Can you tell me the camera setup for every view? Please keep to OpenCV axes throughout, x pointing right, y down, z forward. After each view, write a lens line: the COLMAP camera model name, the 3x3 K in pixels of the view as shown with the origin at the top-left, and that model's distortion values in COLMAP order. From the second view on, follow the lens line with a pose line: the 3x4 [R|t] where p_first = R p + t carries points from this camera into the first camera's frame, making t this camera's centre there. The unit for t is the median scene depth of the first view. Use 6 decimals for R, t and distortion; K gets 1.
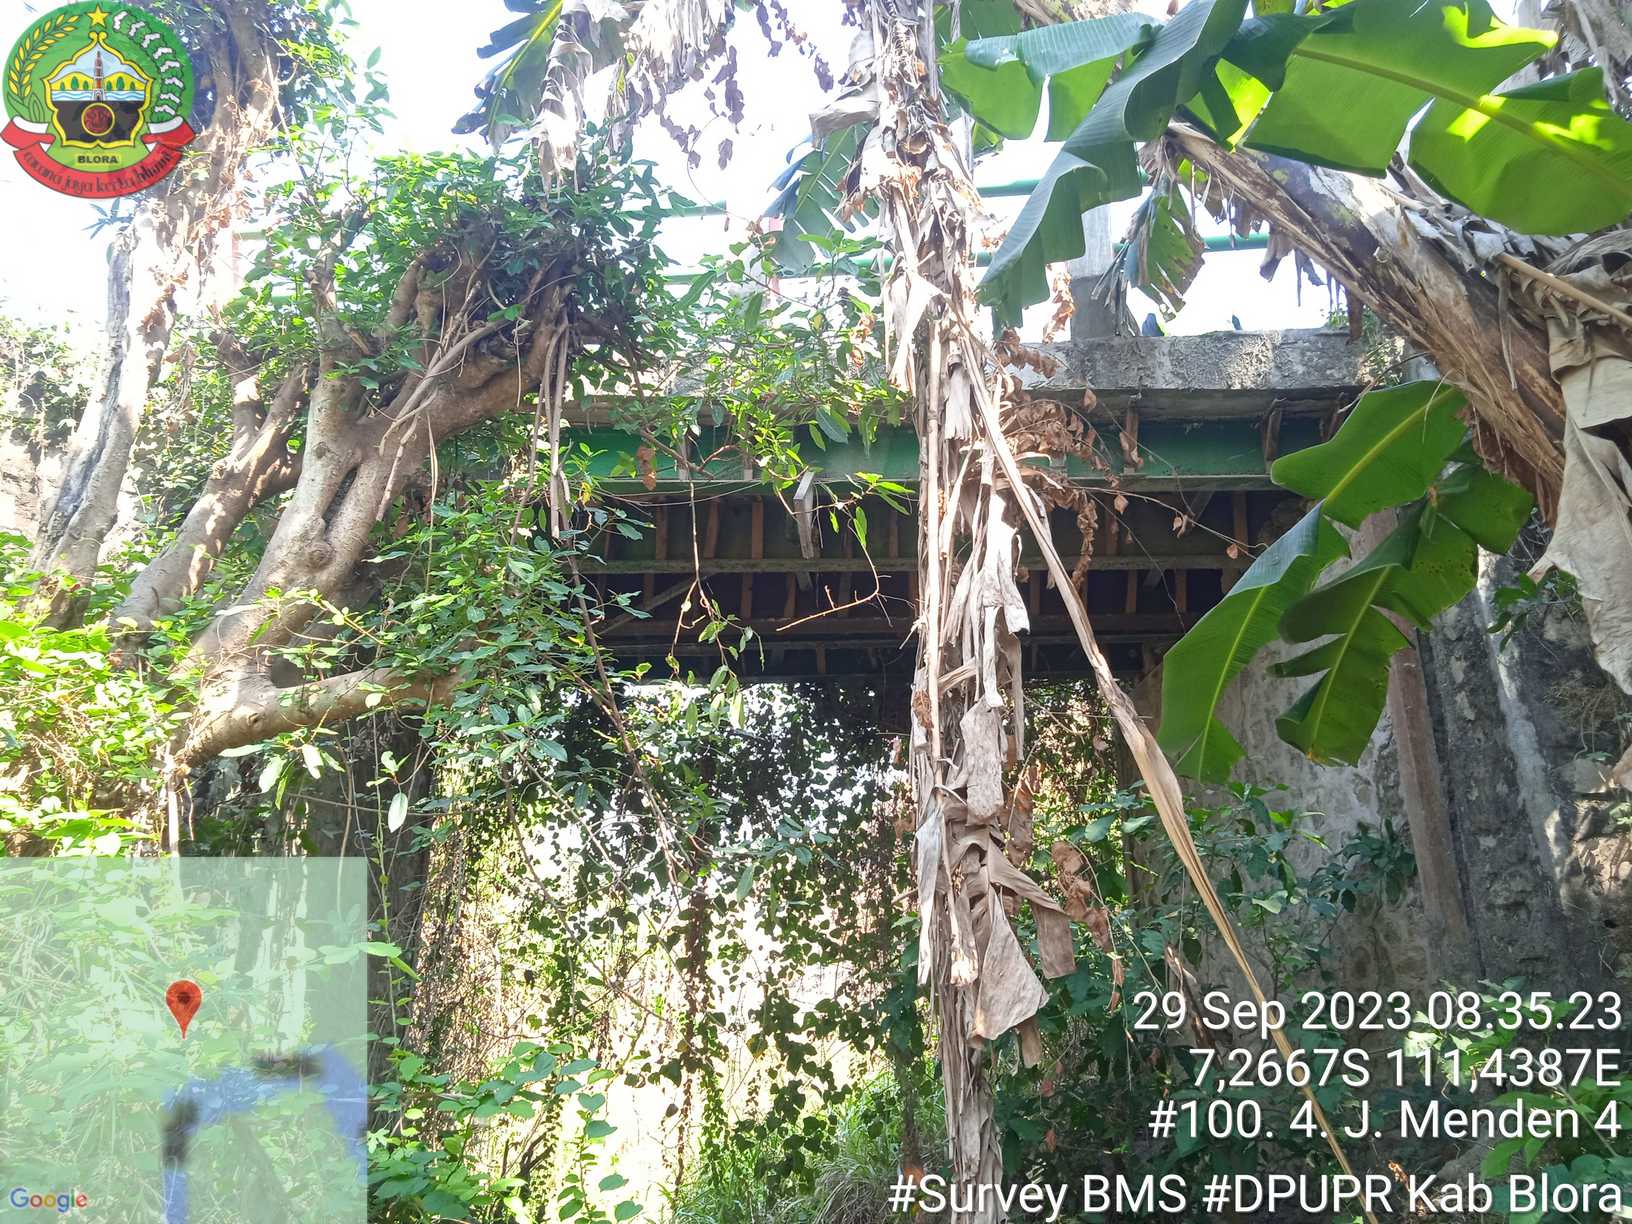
lens RADIAL K [[1341.4, 0, 837.1], [0, 1341.4, 602.8], [0, 0, 1]] dist [0.039932, -0.035457]
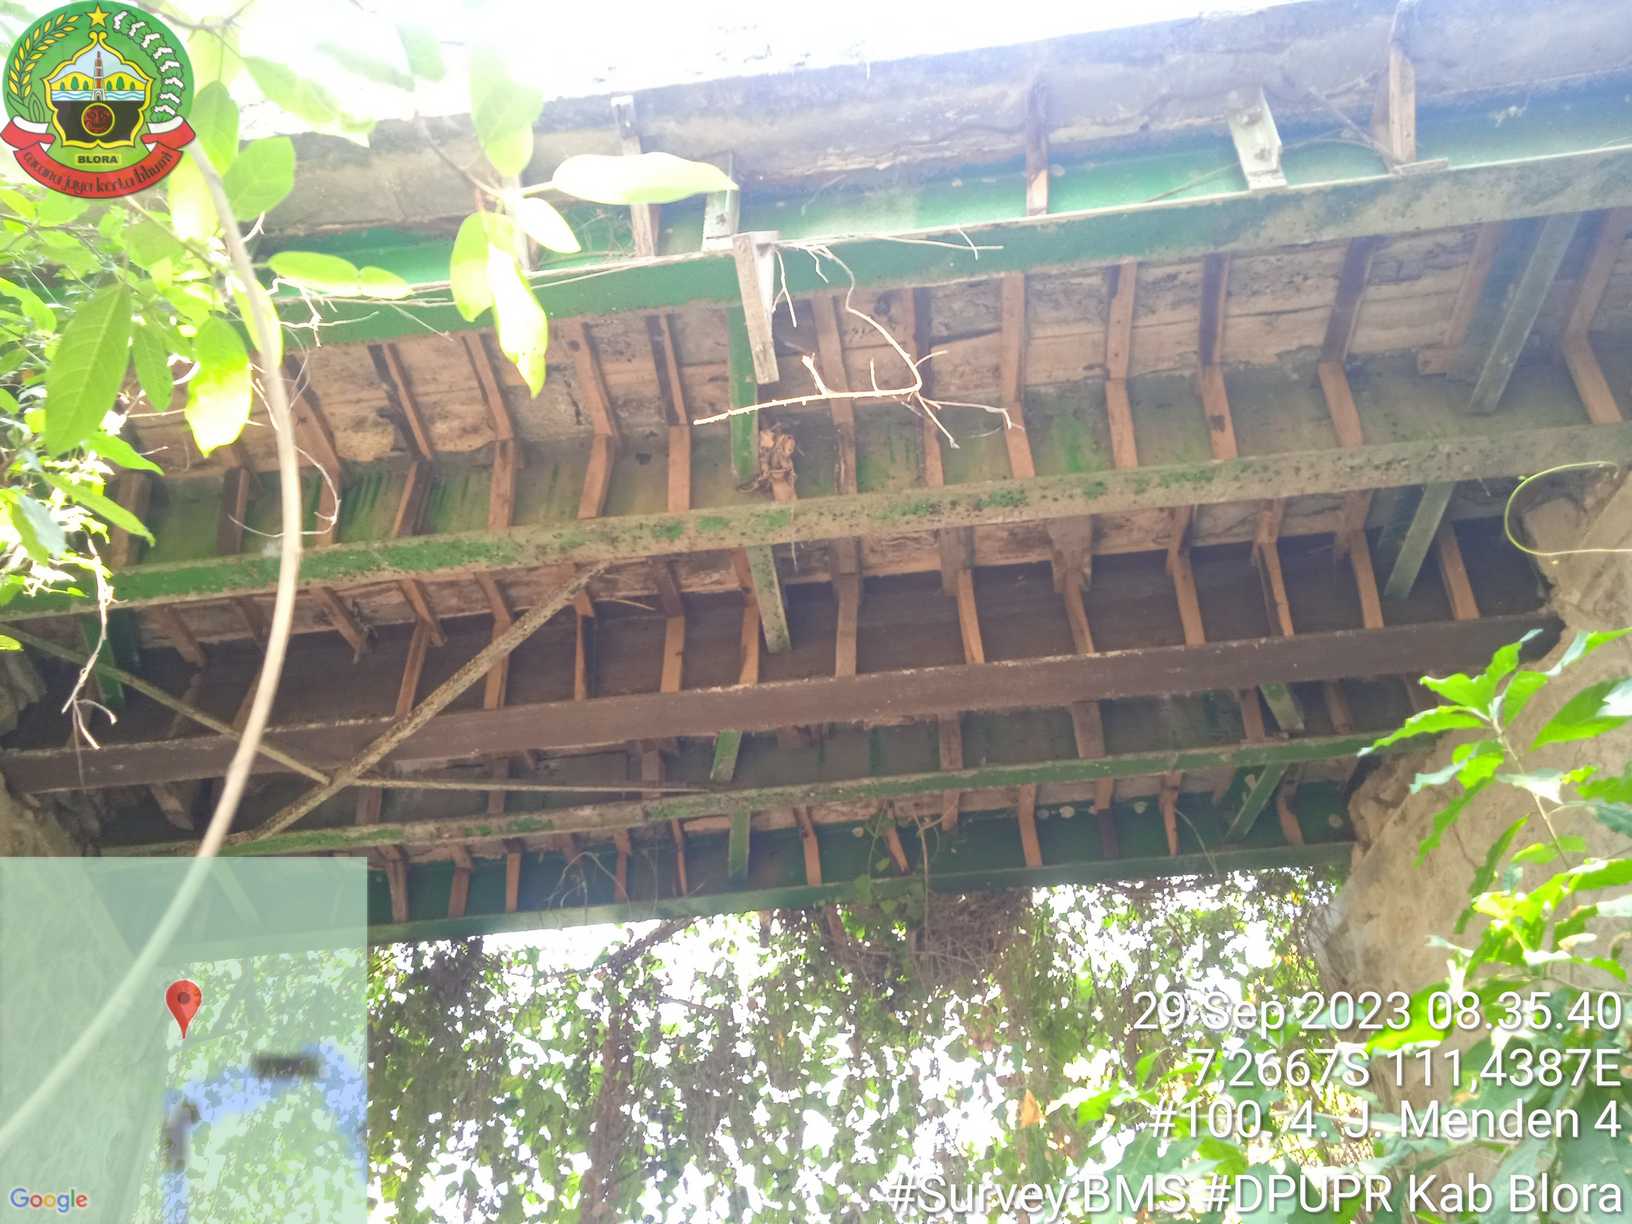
lens RADIAL K [[1341.4, 0, 820.9], [0, 1341.4, 615.4], [0, 0, 1]] dist [0.039932, -0.035457]
pose [[0.998851, -0.047355, 0.007375, -0.007664], [0.046925, 0.935033, -0.351442, 0.151929], [0.009746, 0.351384, 0.936181, 0.408624]]
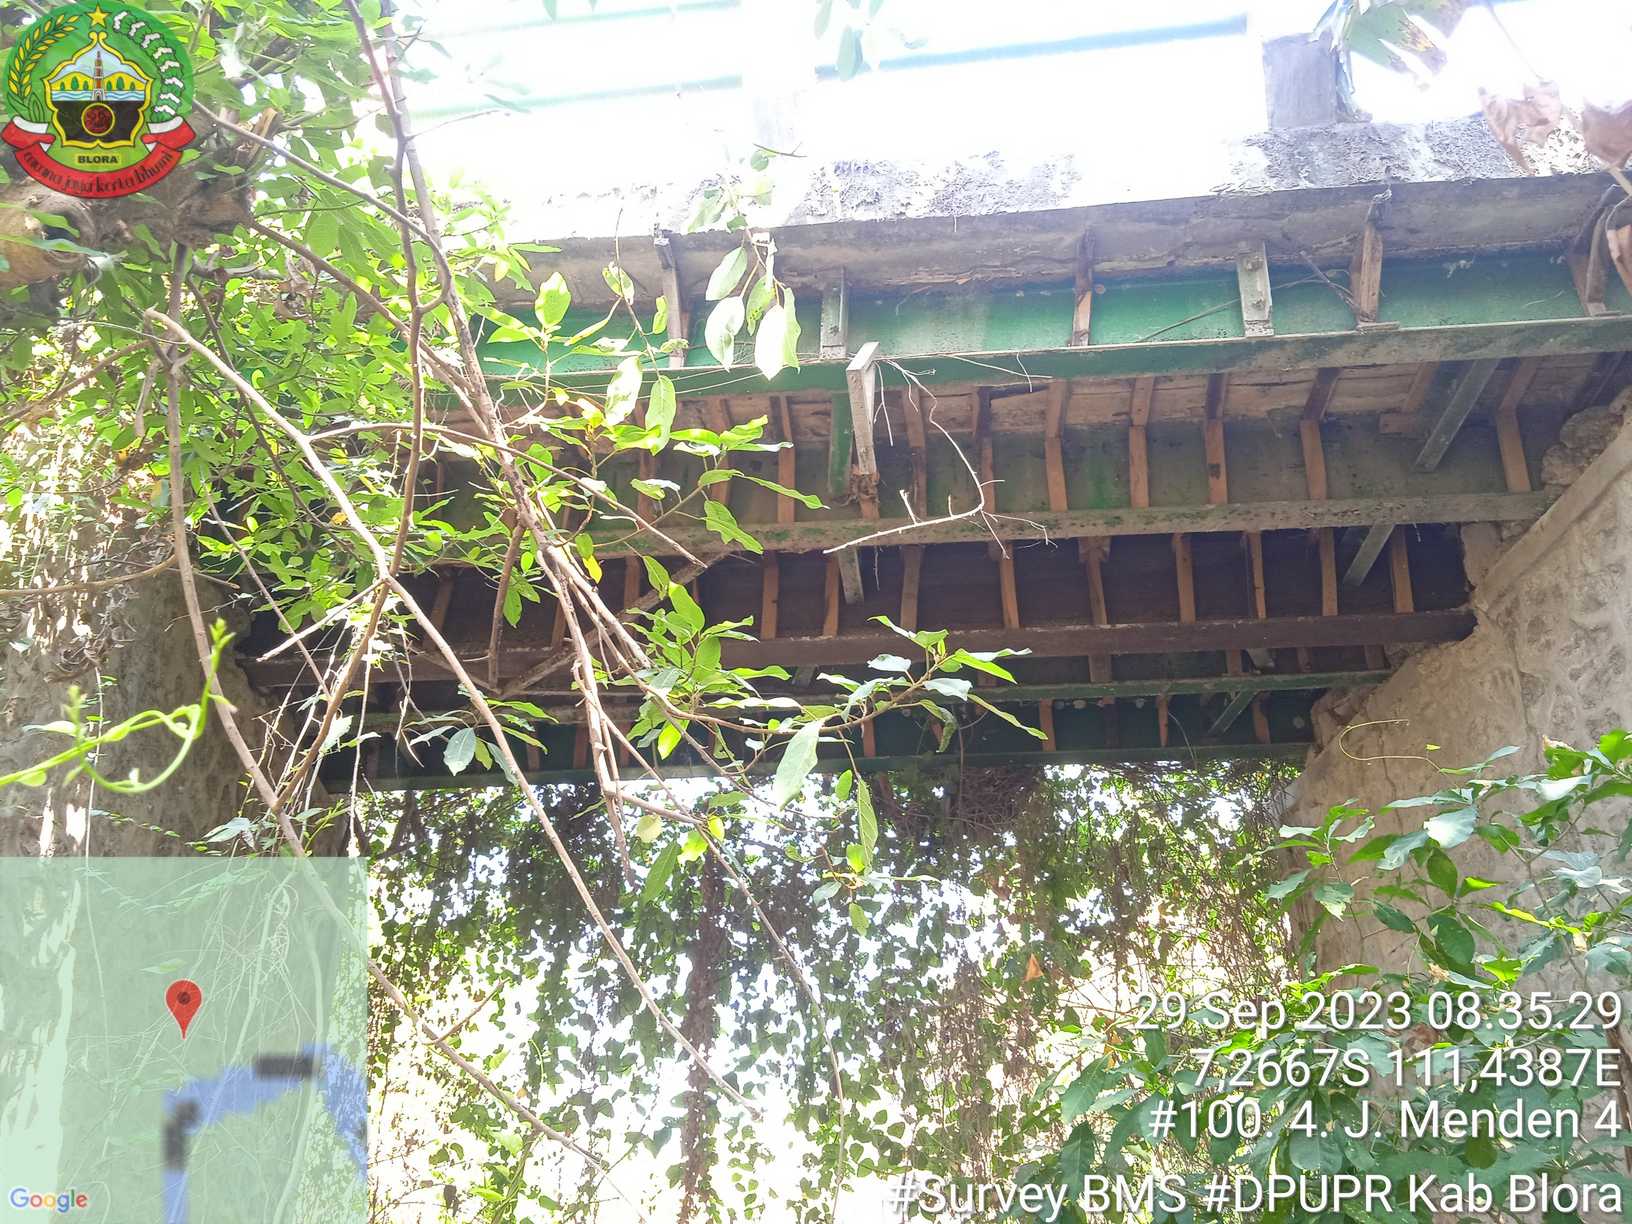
lens RADIAL K [[1341.4, 0, 830.6], [0, 1341.4, 625.3], [0, 0, 1]] dist [0.039932, -0.035457]
pose [[0.999824, -0.012638, -0.013845, -0.022504], [0.010233, 0.986771, -0.161795, 0.101534], [0.015706, 0.161625, 0.986727, 0.271495]]
